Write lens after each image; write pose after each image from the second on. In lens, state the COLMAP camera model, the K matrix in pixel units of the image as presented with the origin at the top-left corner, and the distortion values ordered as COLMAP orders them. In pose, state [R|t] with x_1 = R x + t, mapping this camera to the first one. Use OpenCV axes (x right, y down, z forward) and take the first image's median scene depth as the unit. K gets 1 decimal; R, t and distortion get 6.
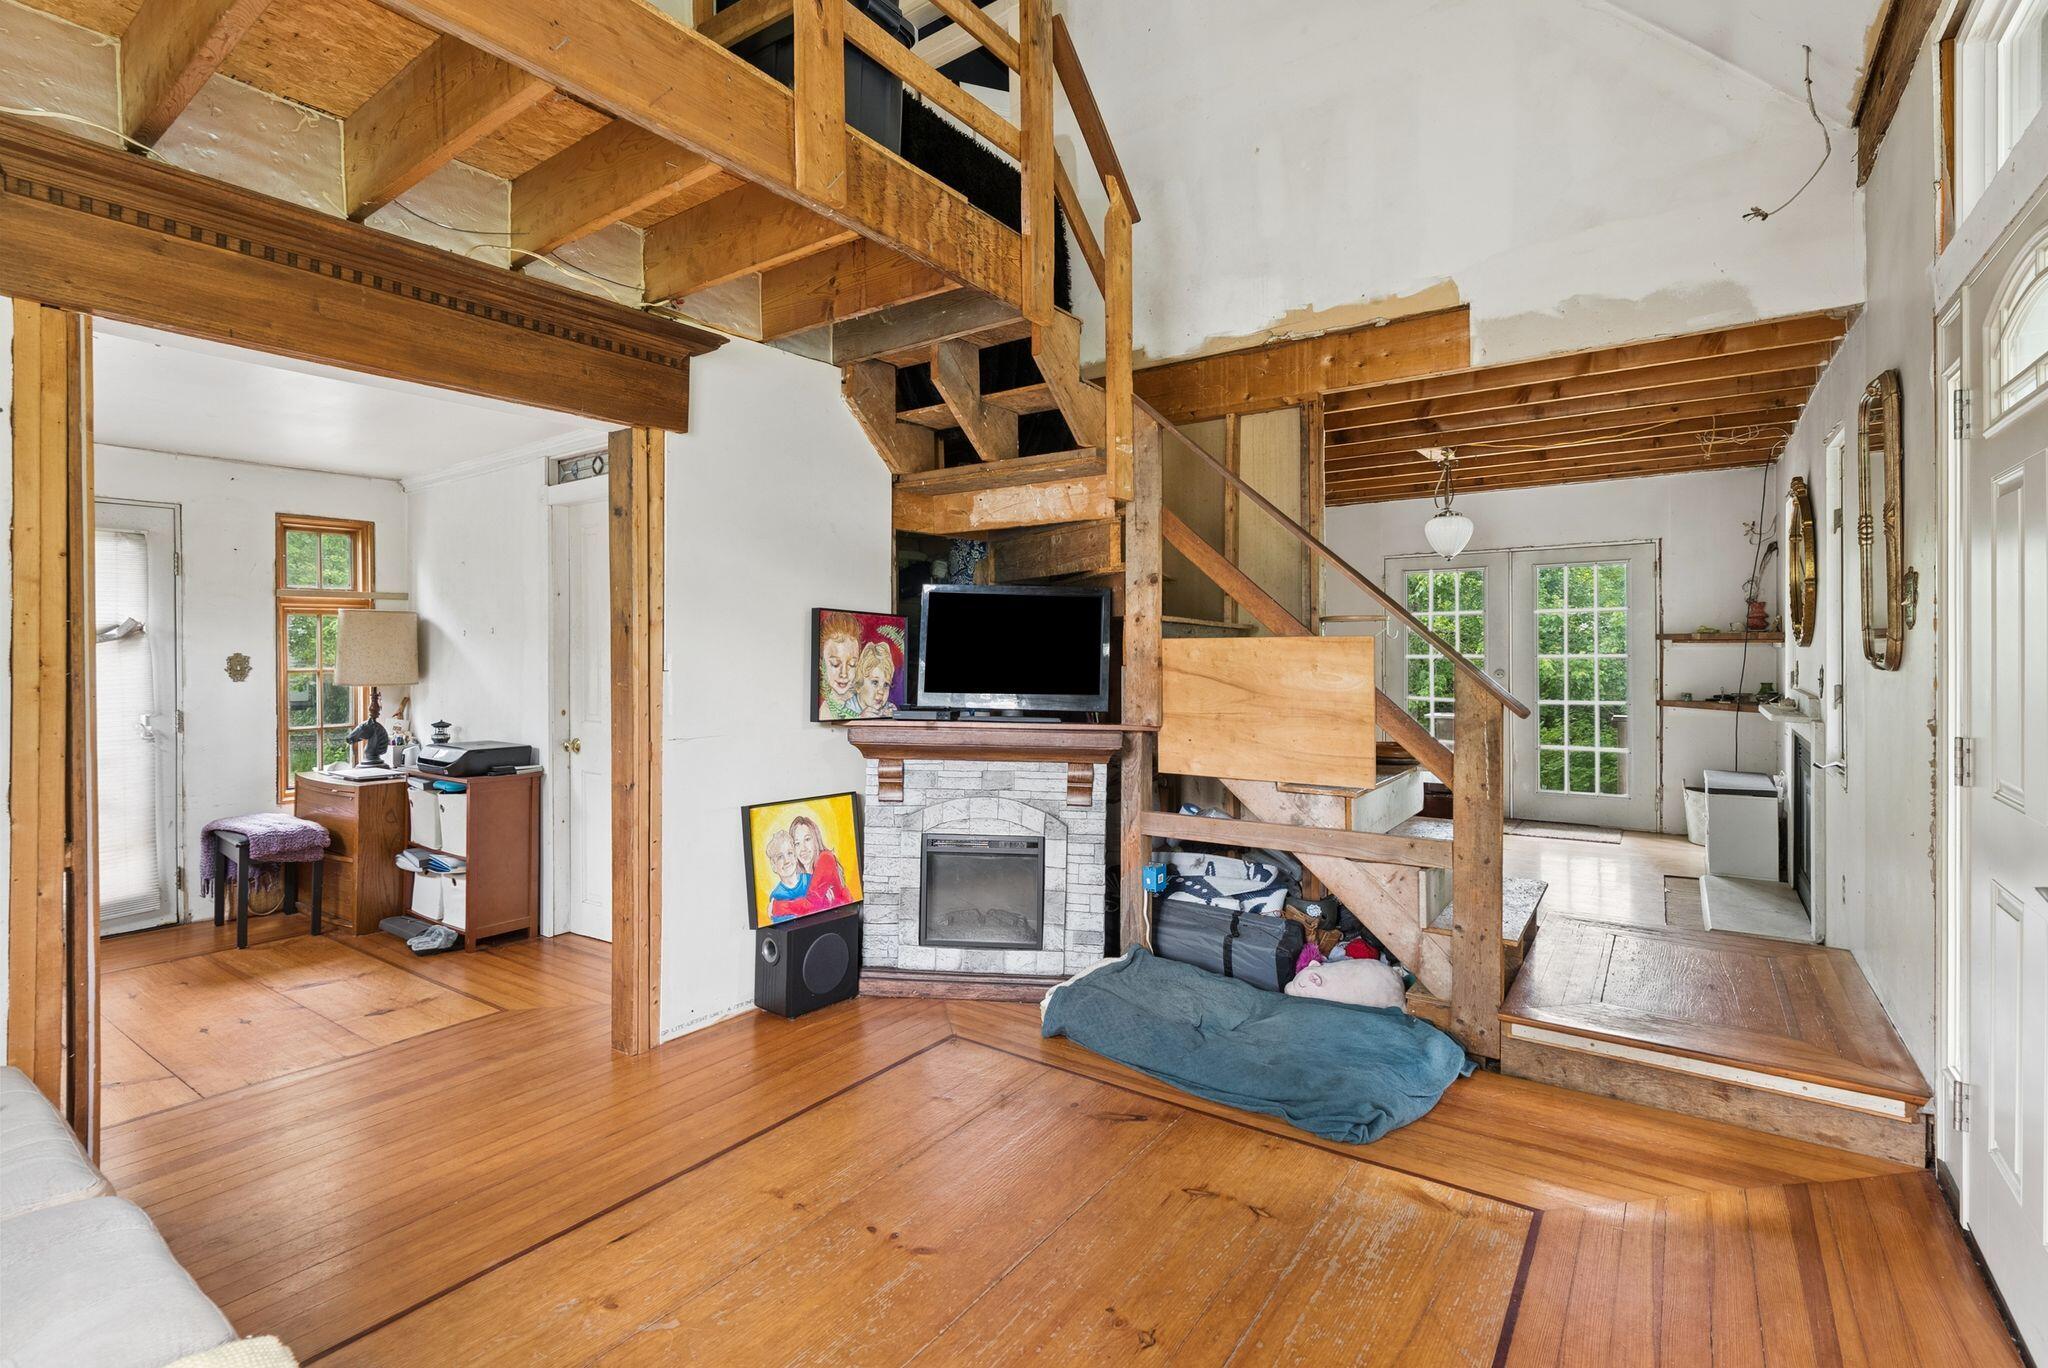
lens RADIAL K [[930.1, 0, 1015.3], [0, 930.1, 665.3], [0, 0, 1]] dist [-0.003572, -0.000258]
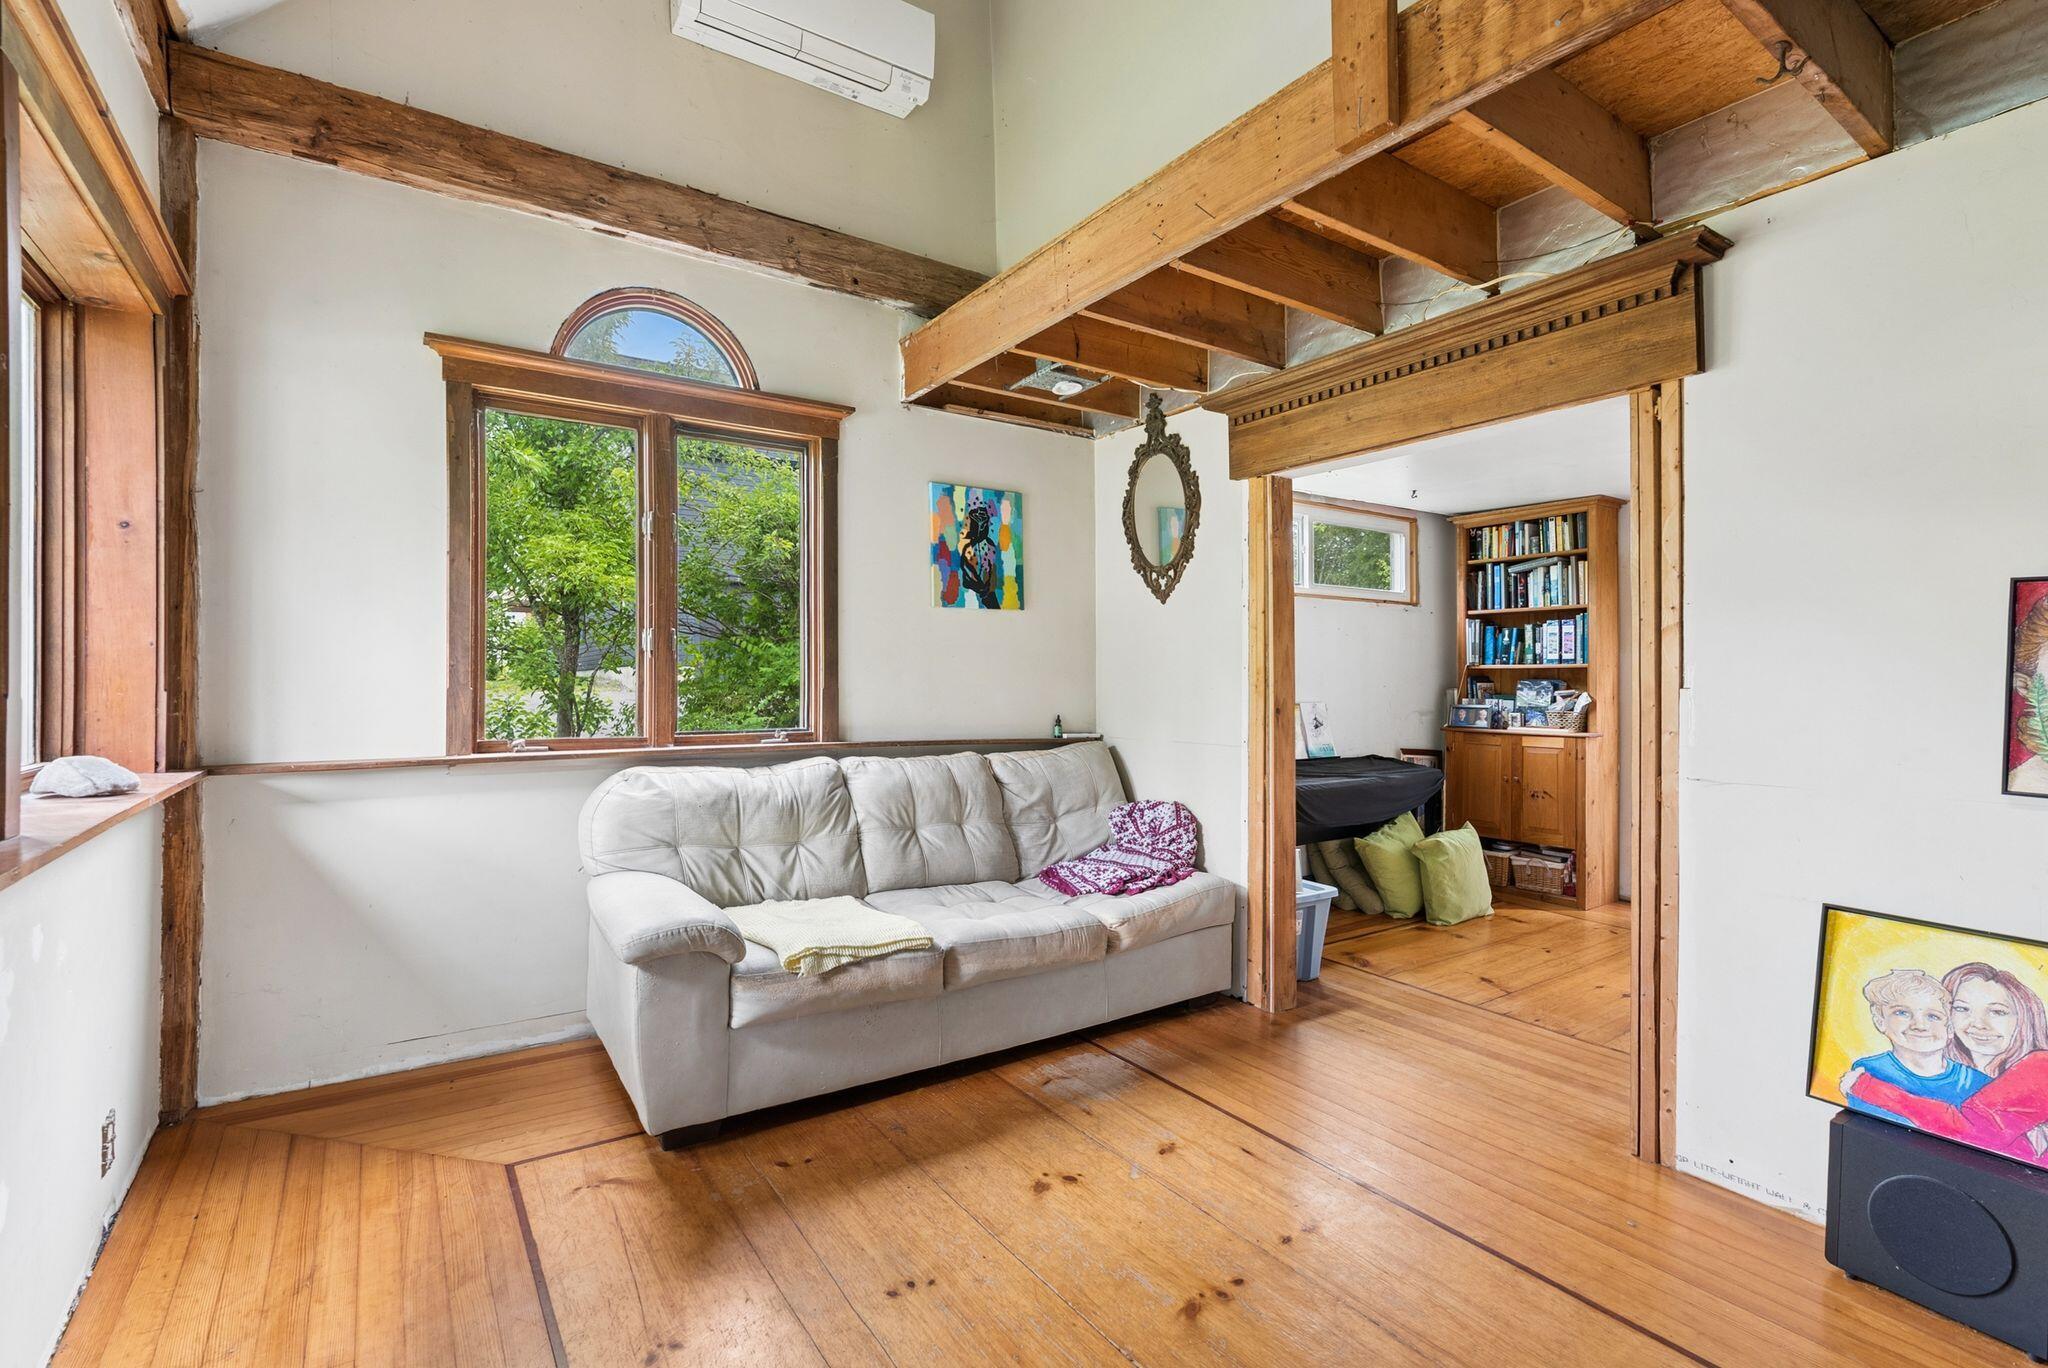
lens RADIAL K [[960.4, 0, 1025.4], [0, 960.4, 676.7], [0, 0, 1]] dist [-0.001371, -0.000042]
pose [[-0.342608, 0.001003, -0.939478, 0.518073], [-0.013535, 0.999890, 0.006003, -0.000842], [0.939381, 0.014773, -0.342557, 0.706583]]
